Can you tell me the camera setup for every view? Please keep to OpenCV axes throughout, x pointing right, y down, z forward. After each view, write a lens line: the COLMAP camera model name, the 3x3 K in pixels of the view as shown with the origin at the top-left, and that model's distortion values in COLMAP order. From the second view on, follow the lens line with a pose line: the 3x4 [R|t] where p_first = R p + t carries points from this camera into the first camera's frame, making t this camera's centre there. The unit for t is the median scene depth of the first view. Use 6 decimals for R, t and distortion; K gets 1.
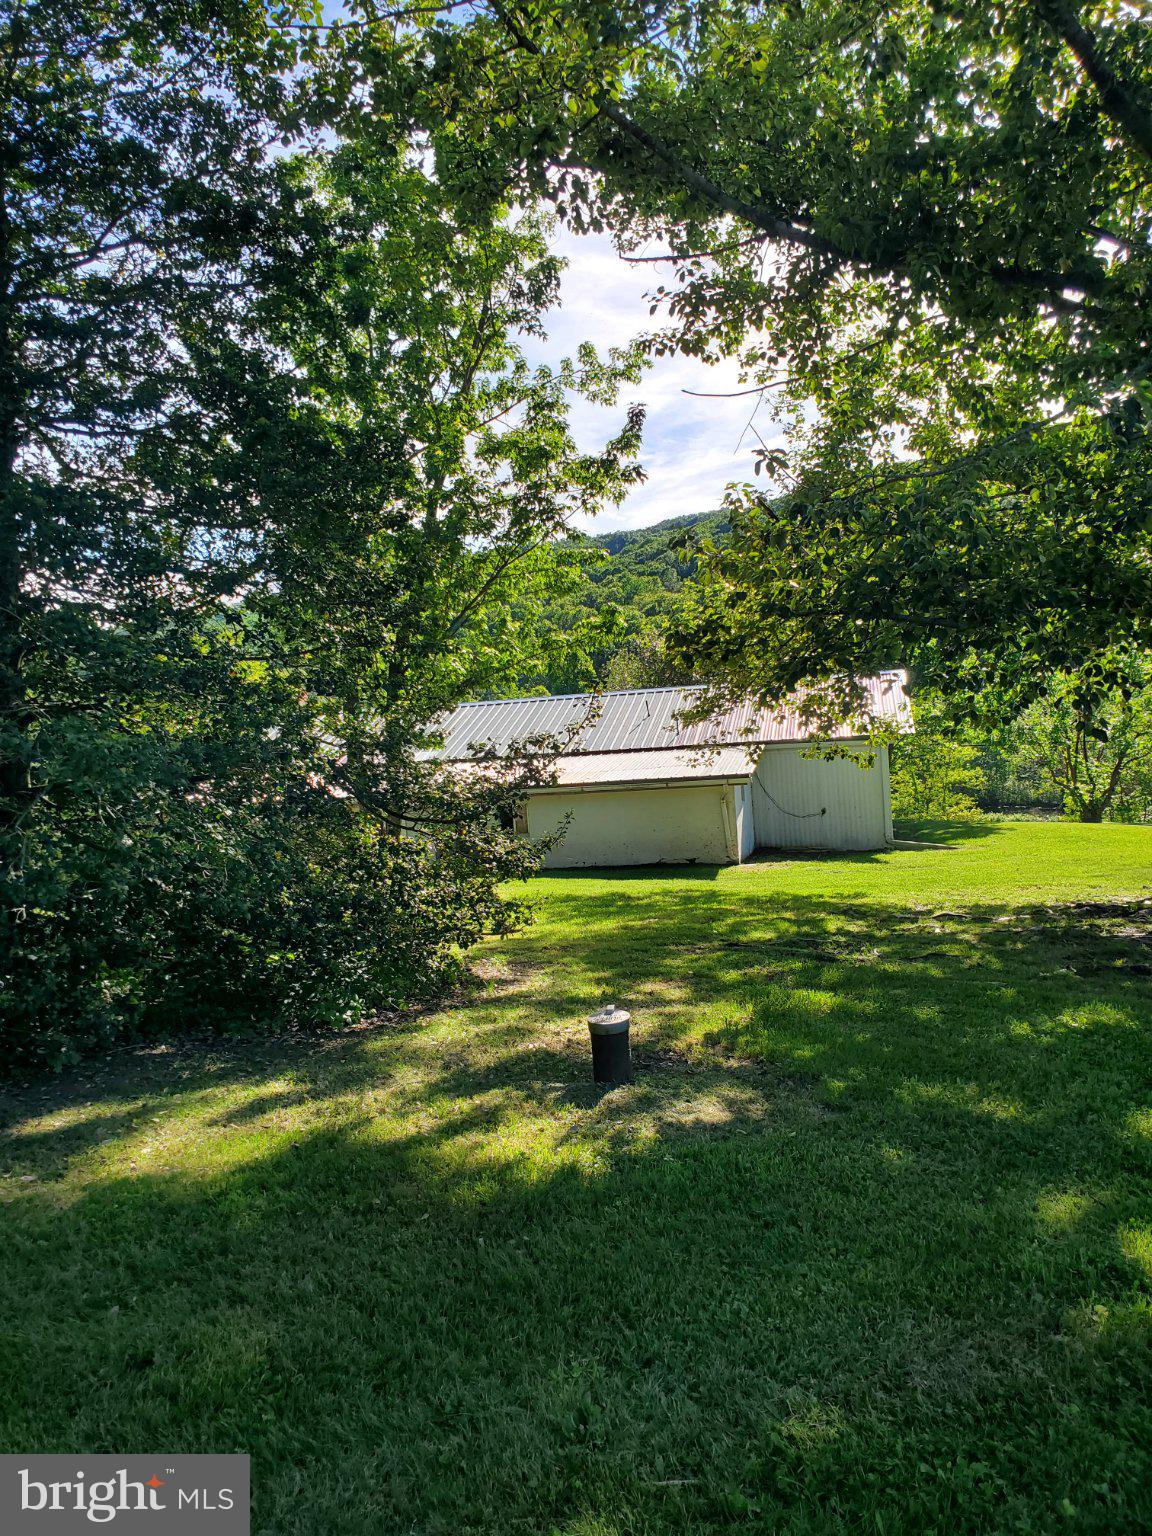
lens RADIAL K [[1189.3, 0, 564.4], [0, 1189.3, 764.4], [0, 0, 1]] dist [0.027050, -0.011580]
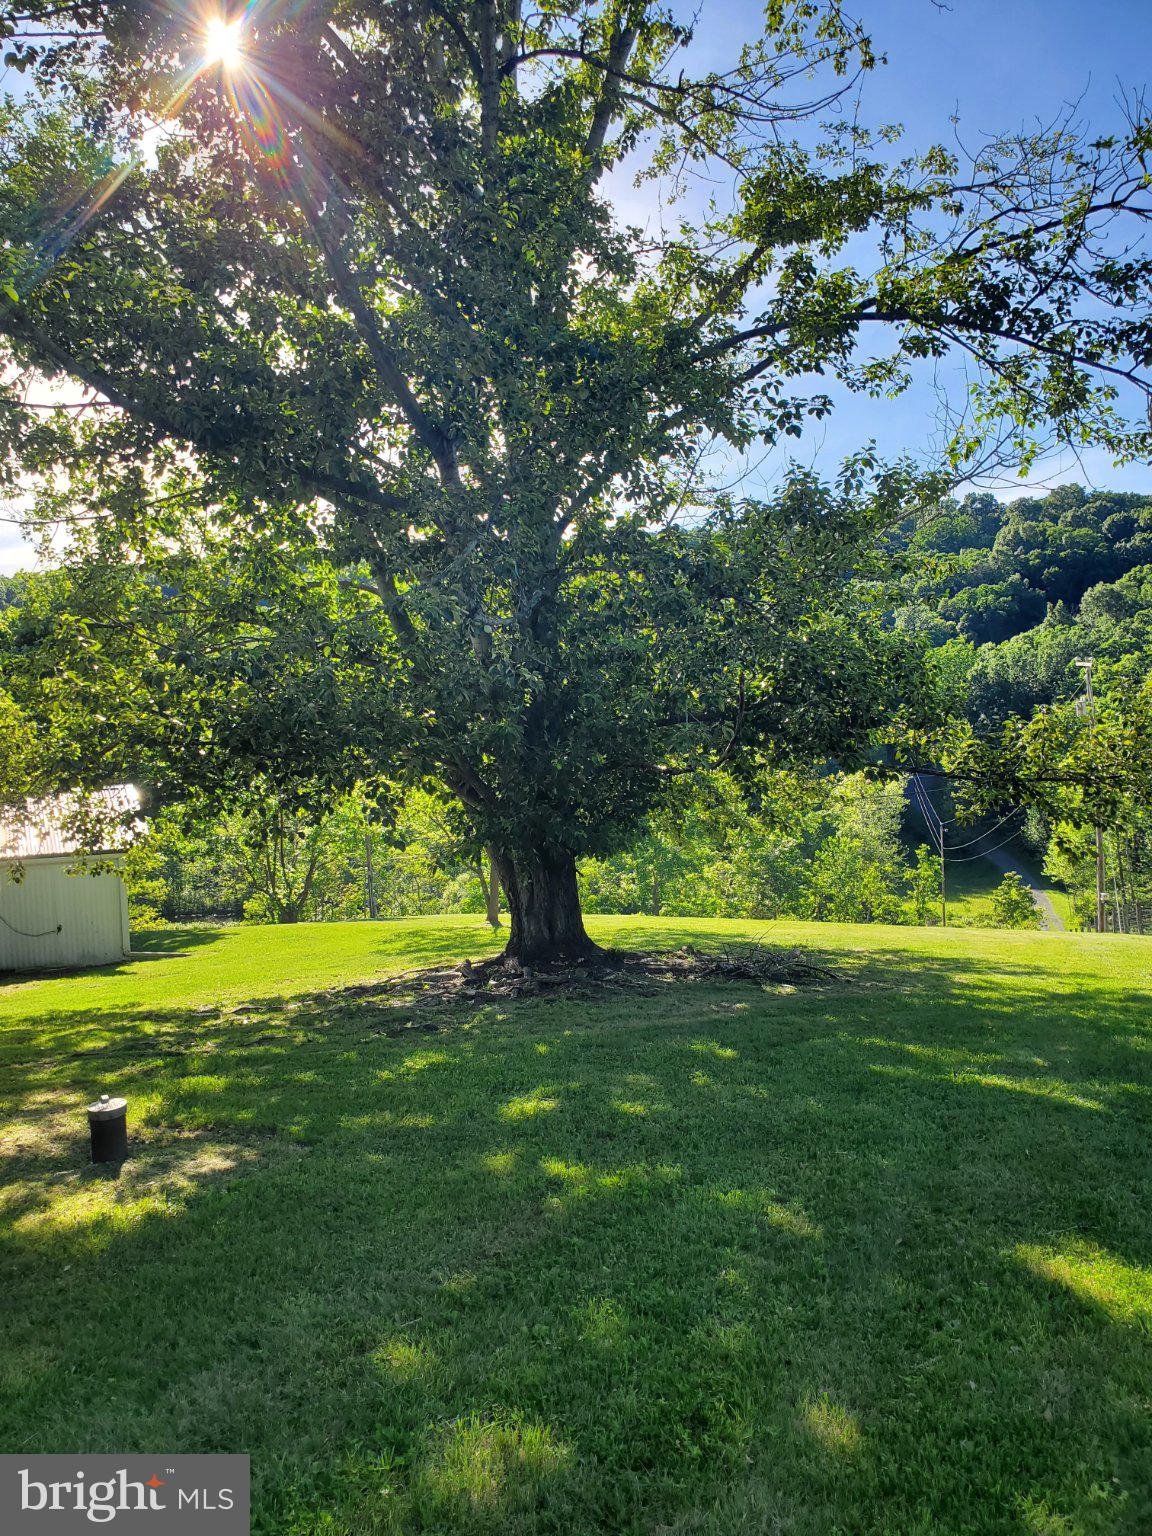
lens RADIAL K [[1189.3, 0, 572.5], [0, 1189.3, 769.3], [0, 0, 1]] dist [0.027050, -0.011580]
pose [[0.781664, 0.017998, 0.623440, -0.185892], [0.037093, 0.996473, -0.075274, -0.003618], [-0.622596, 0.081964, 0.778239, -0.112884]]
